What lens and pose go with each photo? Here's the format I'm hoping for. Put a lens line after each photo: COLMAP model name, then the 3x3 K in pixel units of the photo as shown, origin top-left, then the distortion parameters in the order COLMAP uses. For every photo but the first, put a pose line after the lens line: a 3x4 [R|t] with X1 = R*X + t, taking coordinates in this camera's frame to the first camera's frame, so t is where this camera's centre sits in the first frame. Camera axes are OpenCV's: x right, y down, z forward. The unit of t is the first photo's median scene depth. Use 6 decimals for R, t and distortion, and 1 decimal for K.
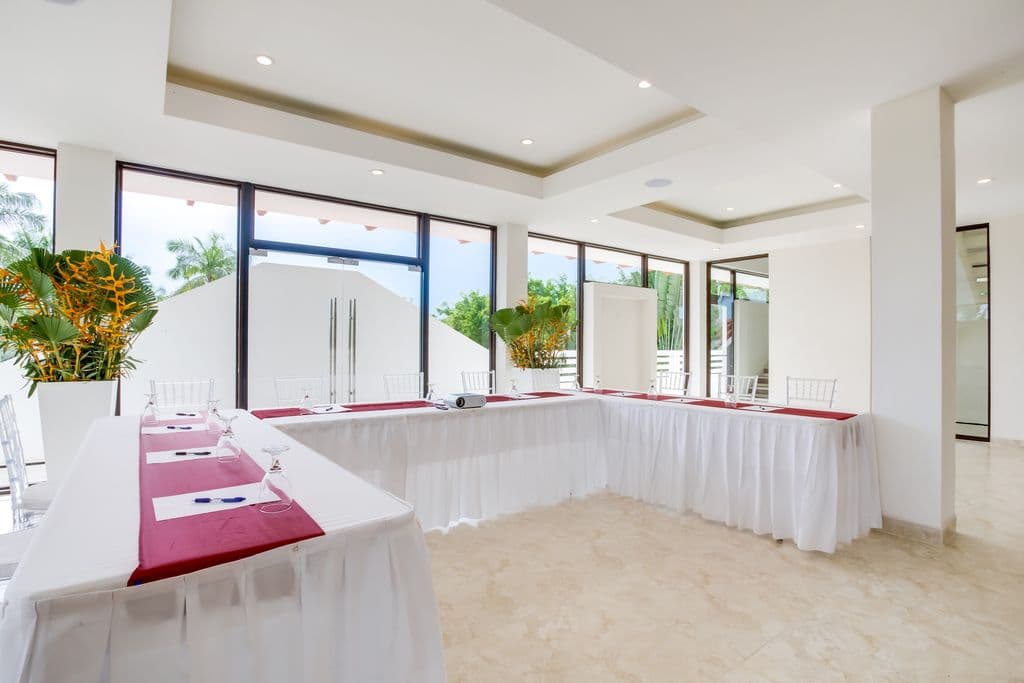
lens RADIAL K [[499.8, 0, 509.1], [0, 499.8, 344.3], [0, 0, 1]] dist [-0.038617, 0.006962]
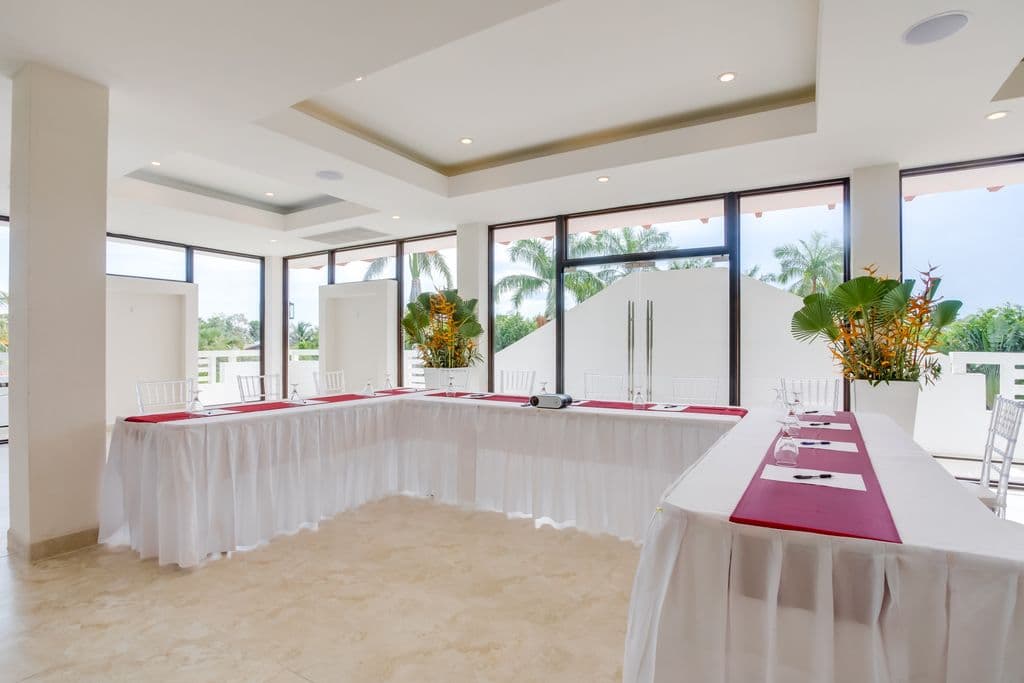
lens RADIAL K [[506.9, 0, 516.1], [0, 506.9, 344.8], [0, 0, 1]] dist [-0.036663, 0.000383]
pose [[0.381574, -0.004289, -0.924328, 0.537097], [0.002822, 0.999990, -0.003475, 0.002679], [0.924334, -0.001282, 0.381582, 0.358028]]
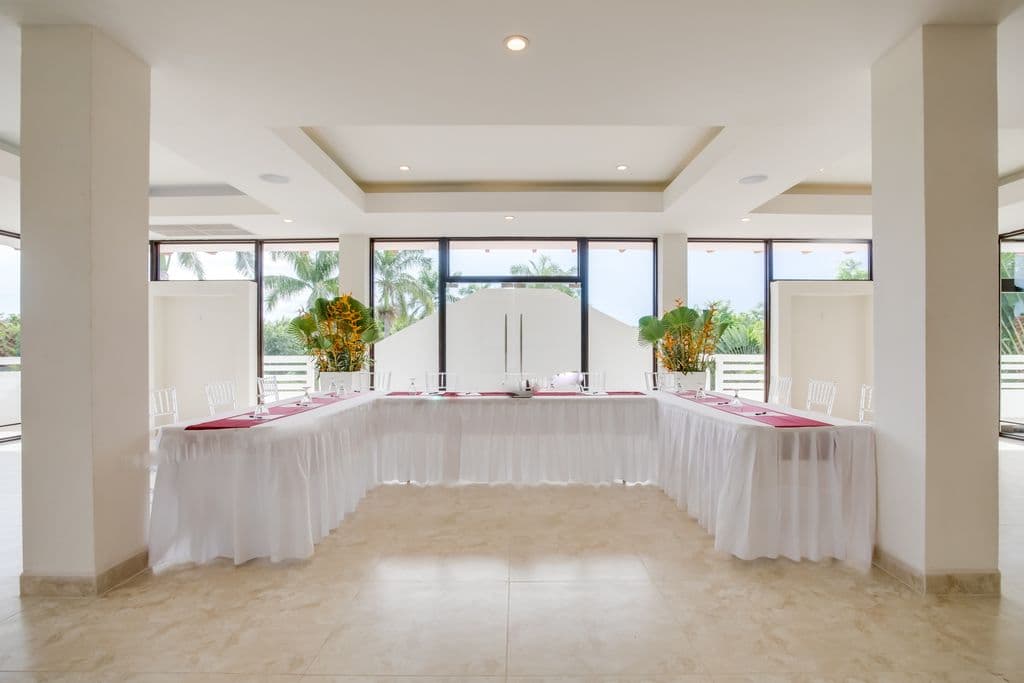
lens RADIAL K [[506.9, 0, 516.1], [0, 506.9, 344.8], [0, 0, 1]] dist [-0.036663, 0.000383]
pose [[0.796988, -0.011863, -0.603879, 0.459741], [0.006109, 0.999914, -0.011580, 0.002278], [0.603965, 0.005540, 0.796992, -0.039837]]
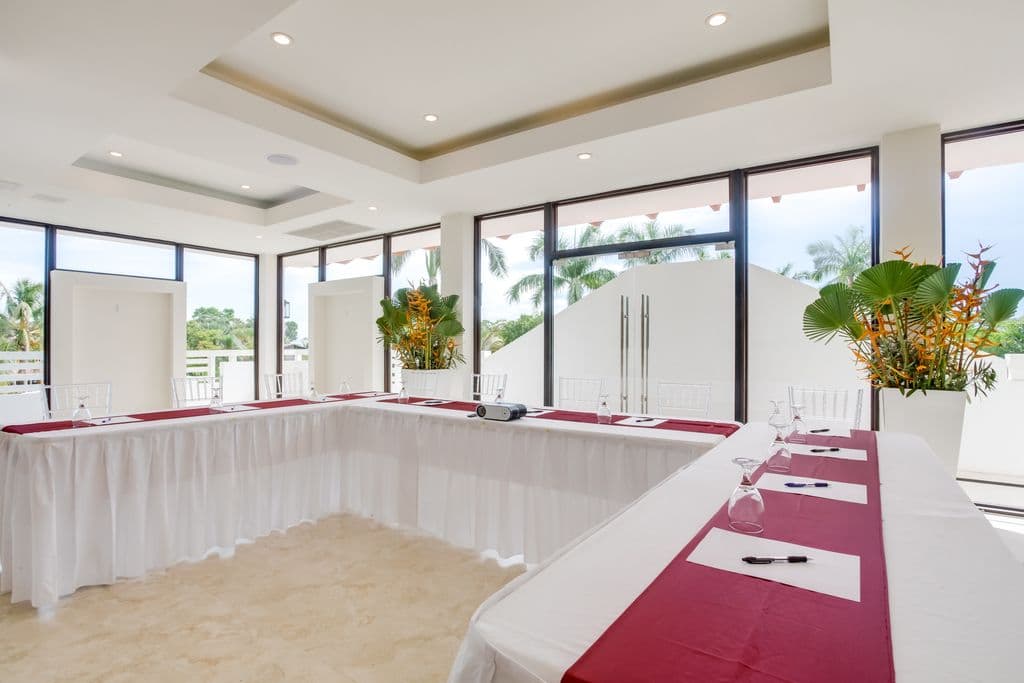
lens RADIAL K [[499.8, 0, 509.1], [0, 499.8, 344.3], [0, 0, 1]] dist [-0.038617, 0.006962]
pose [[0.312329, -0.004768, -0.949962, 0.468870], [0.000712, 0.999988, -0.004785, 0.002777], [0.949974, 0.000818, 0.312328, 0.487868]]
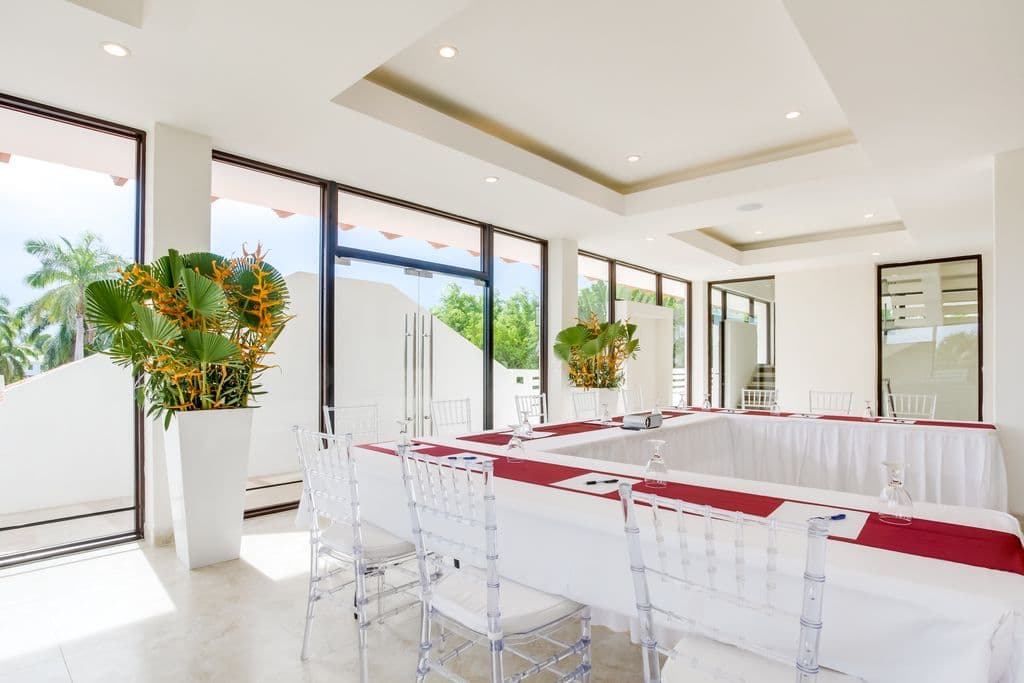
lens RADIAL K [[527.8, 0, 507.0], [0, 527.8, 362.8], [0, 0, 1]] dist [-0.039782, -0.000187]
pose [[0.982869, -0.003667, 0.184269, -0.350528], [0.003773, 0.999993, -0.000222, -0.001375], [-0.184267, 0.000913, 0.982876, 0.018525]]
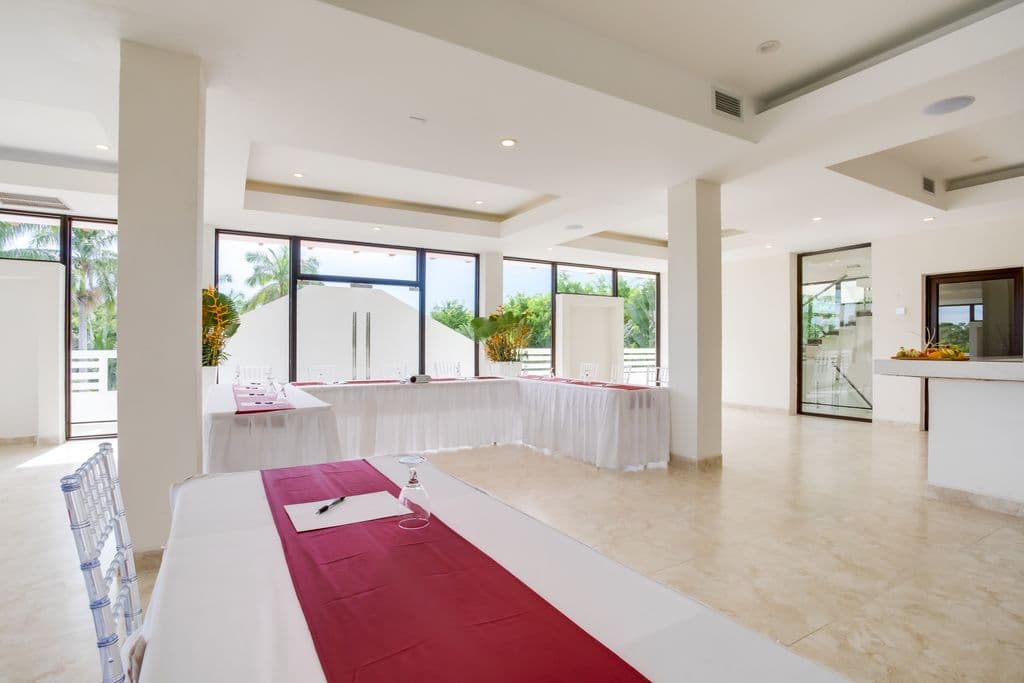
lens RADIAL K [[508.6, 0, 514.8], [0, 508.6, 343.3], [0, 0, 1]] dist [-0.050573, 0.000897]
pose [[0.993306, -0.003416, -0.115463, 0.266474], [0.003321, 0.999994, -0.001010, 0.000169], [0.115466, 0.000620, 0.993311, -0.382140]]
